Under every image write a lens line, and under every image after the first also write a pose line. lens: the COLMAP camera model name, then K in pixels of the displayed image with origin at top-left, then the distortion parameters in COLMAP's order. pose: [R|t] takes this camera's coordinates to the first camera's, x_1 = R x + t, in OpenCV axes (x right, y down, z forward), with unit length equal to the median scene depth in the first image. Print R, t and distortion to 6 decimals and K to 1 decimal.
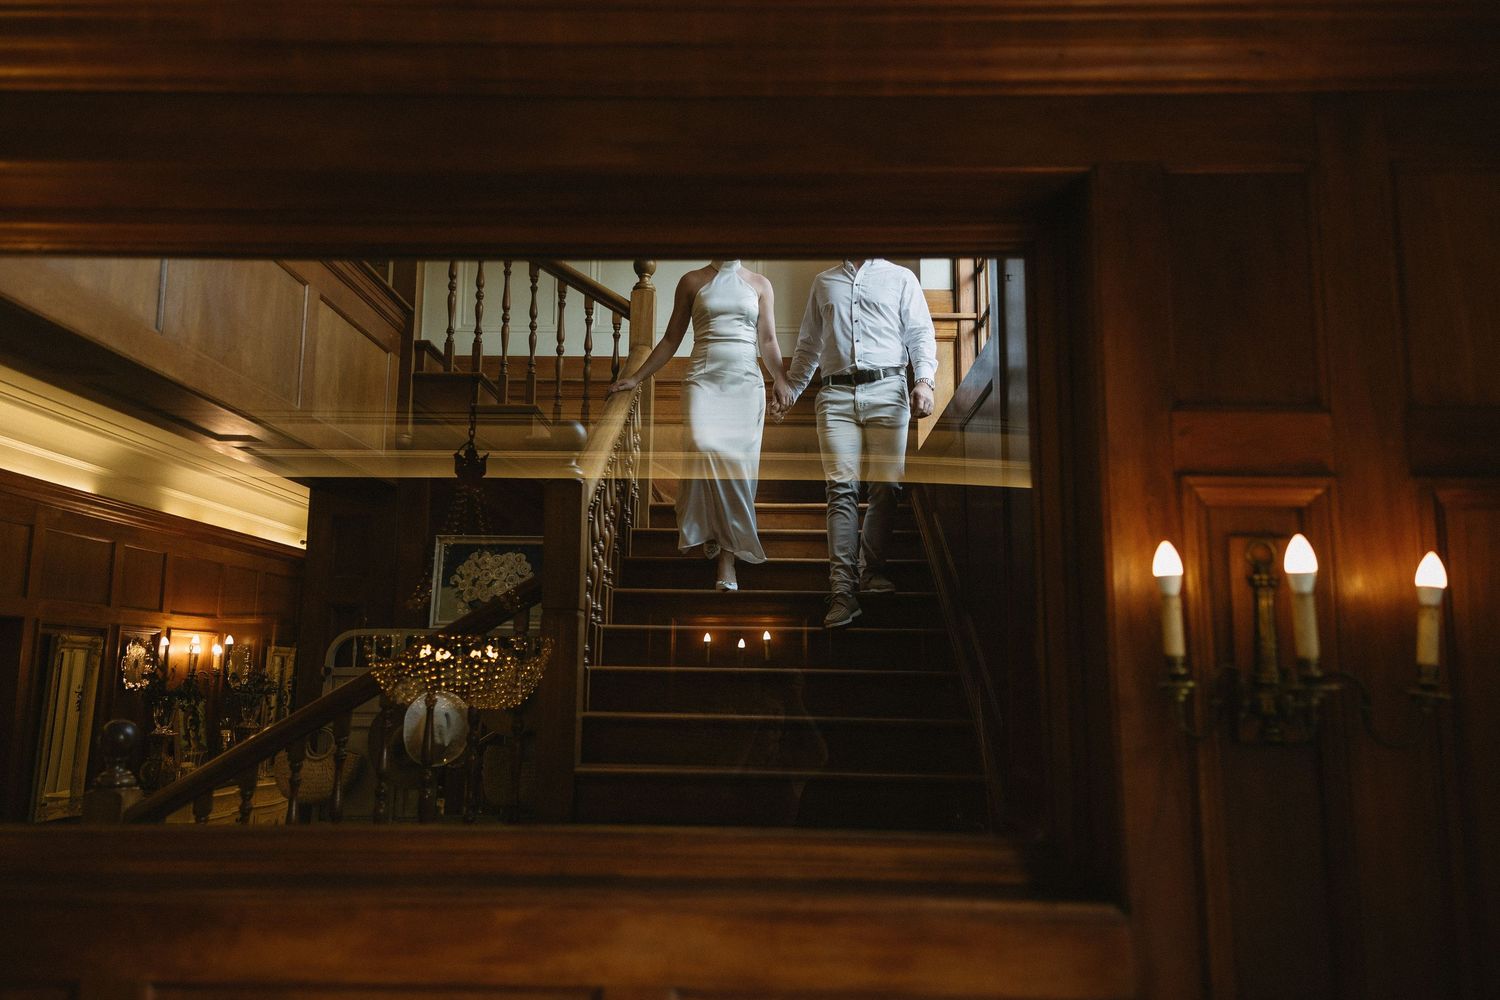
lens RADIAL K [[1146.8, 0, 750.0], [0, 1146.8, 500.0], [0, 0, 1]] dist [0.096036, -0.068937]
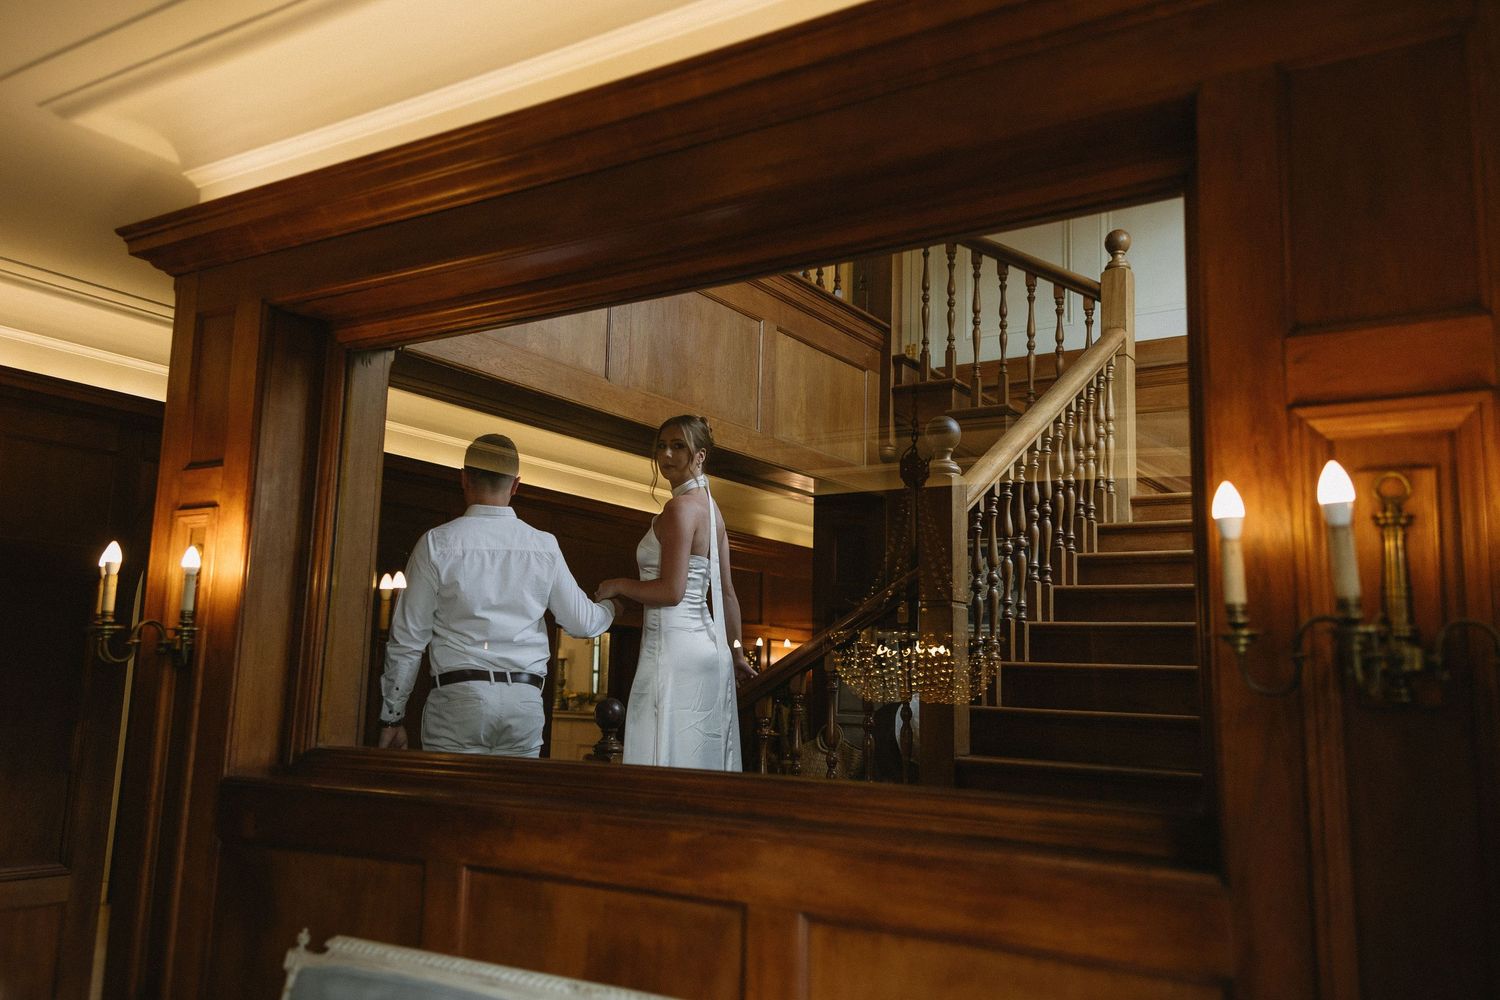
lens RADIAL K [[1218.8, 0, 750.0], [0, 1218.8, 500.0], [0, 0, 1]] dist [0.109113, -0.093087]
pose [[0.856623, -0.066162, -0.511683, 0.304408], [0.059524, 0.997795, -0.029368, 0.032300], [0.512497, -0.005300, 0.858672, -0.022949]]
